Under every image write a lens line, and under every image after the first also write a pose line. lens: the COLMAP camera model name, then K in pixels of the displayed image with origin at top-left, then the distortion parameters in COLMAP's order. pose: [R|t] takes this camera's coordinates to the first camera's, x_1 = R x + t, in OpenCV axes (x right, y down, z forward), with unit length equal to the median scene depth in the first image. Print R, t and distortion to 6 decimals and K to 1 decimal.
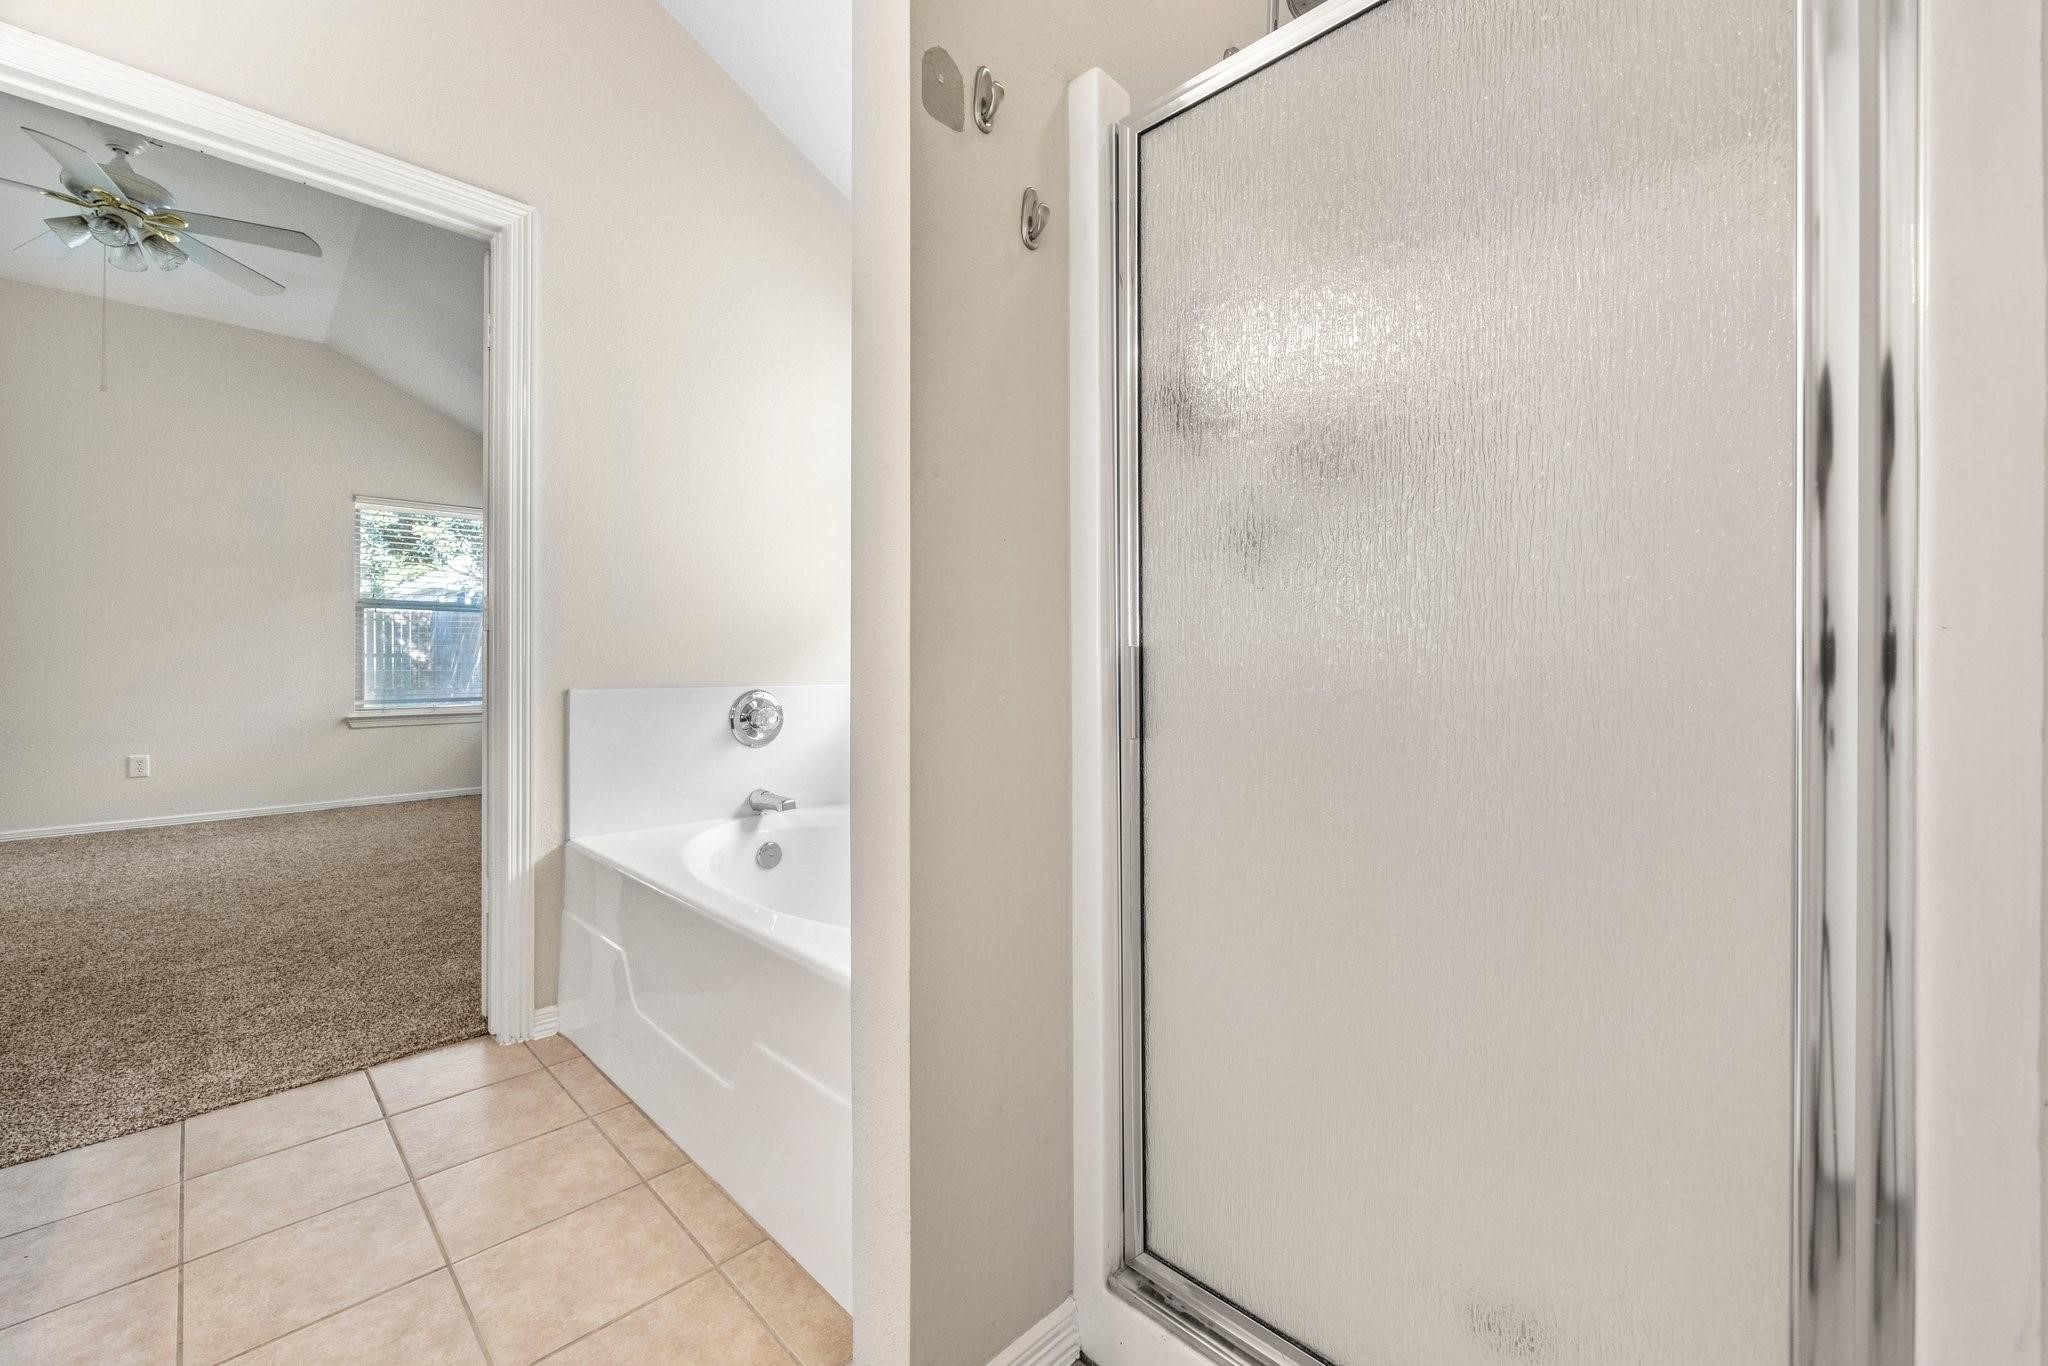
lens RADIAL K [[825.6, 0, 1023.1], [0, 825.6, 667.7], [0, 0, 1]] dist [-0.000743, -0.000164]
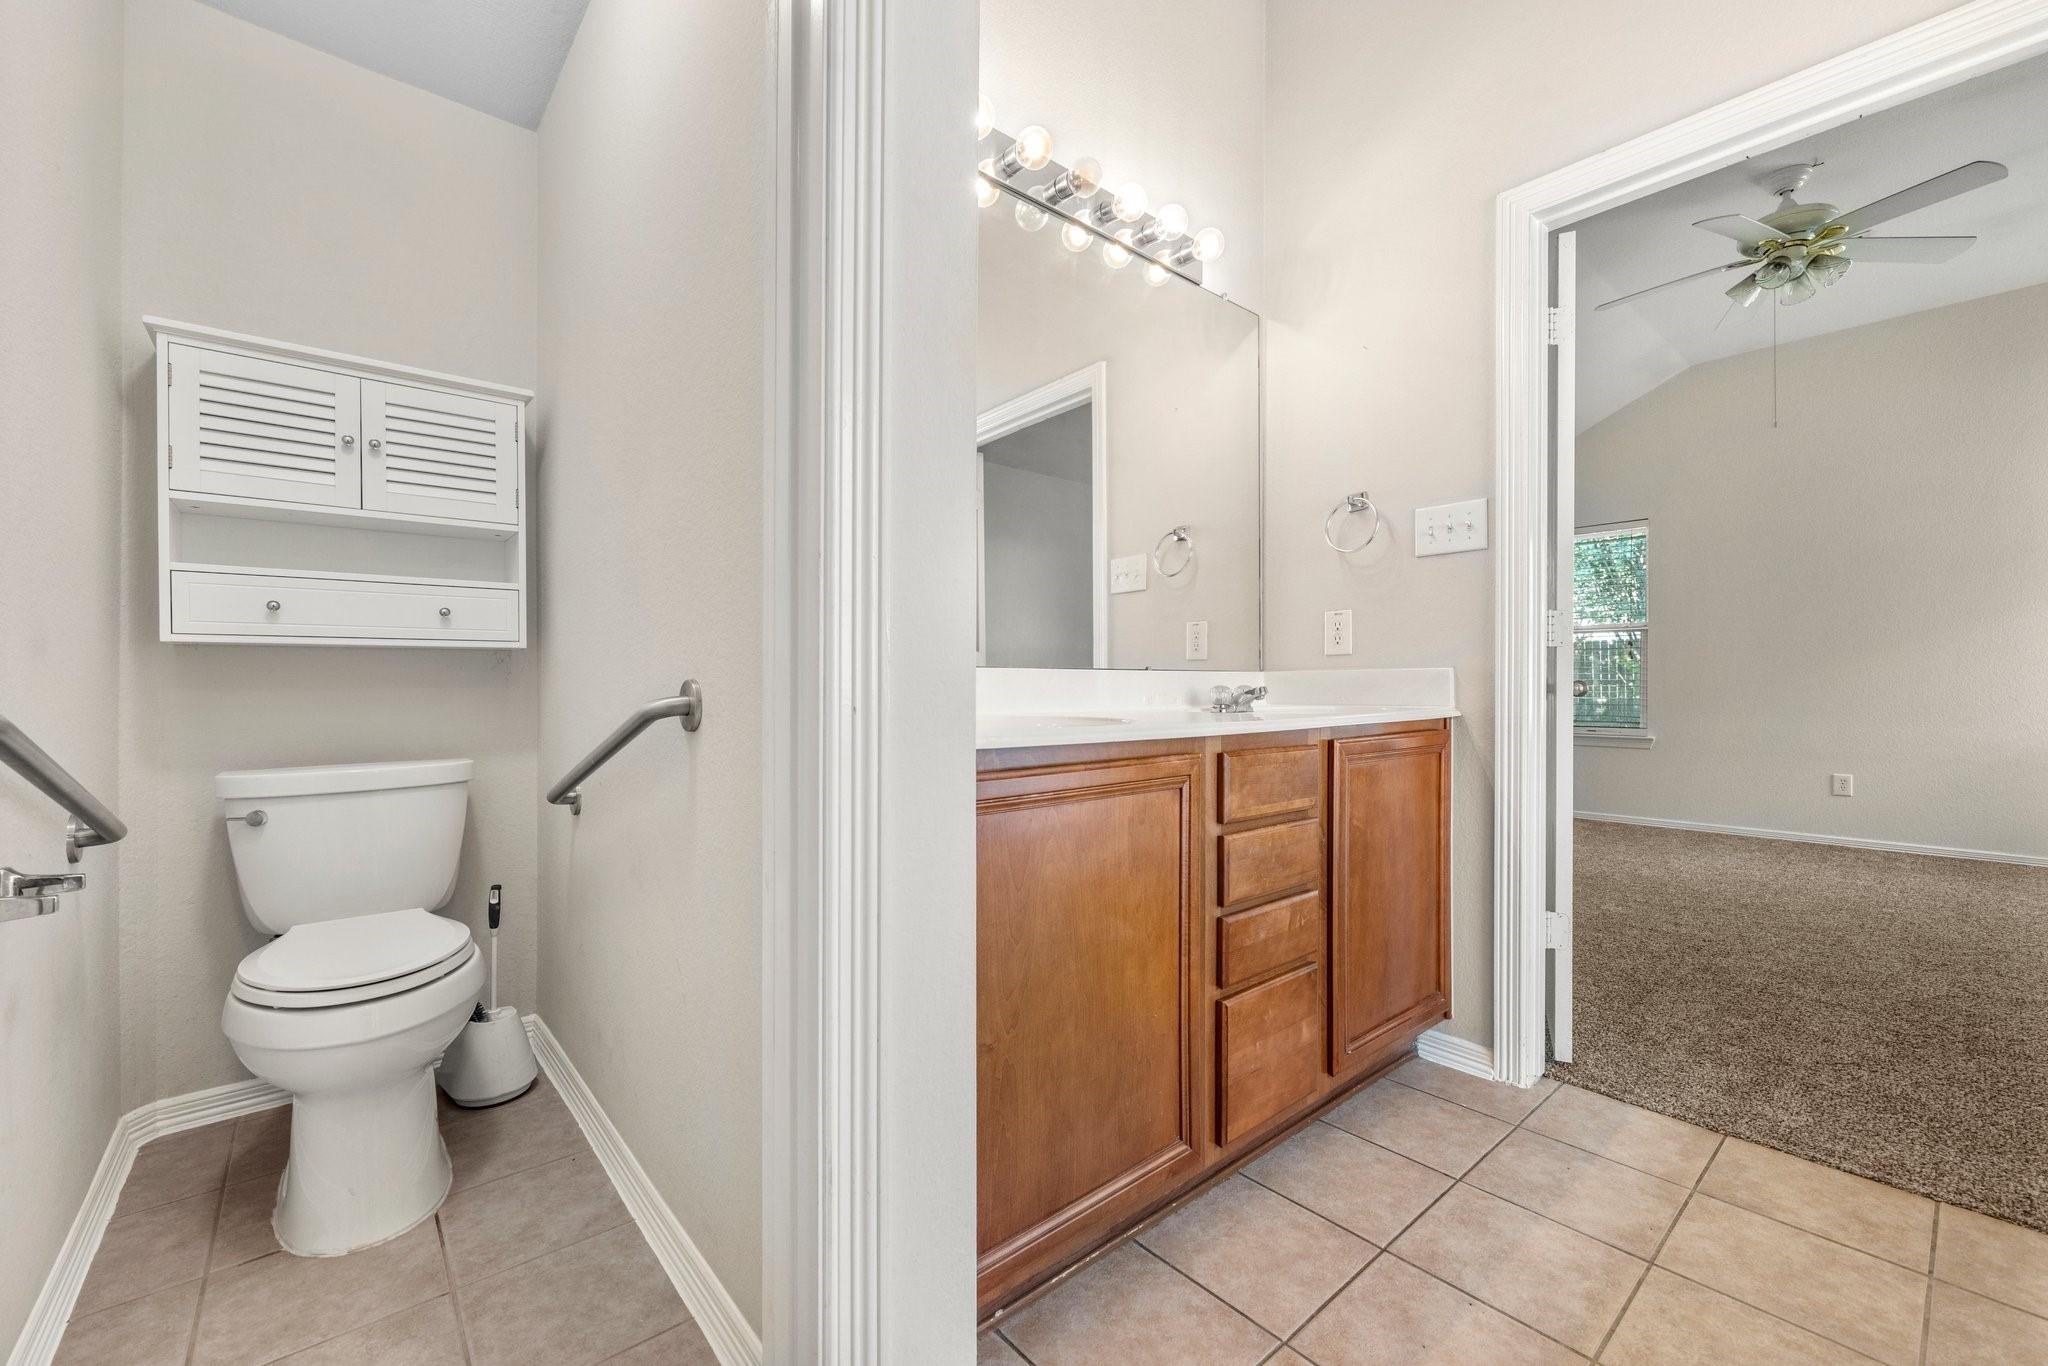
lens RADIAL K [[825.6, 0, 1021.1], [0, 825.6, 689.0], [0, 0, 1]] dist [-0.000743, -0.000164]
pose [[-0.078502, 0.006504, -0.996893, 0.045089], [-0.006322, 0.999955, 0.007022, 0.002411], [0.996894, 0.006854, -0.078458, 0.201230]]
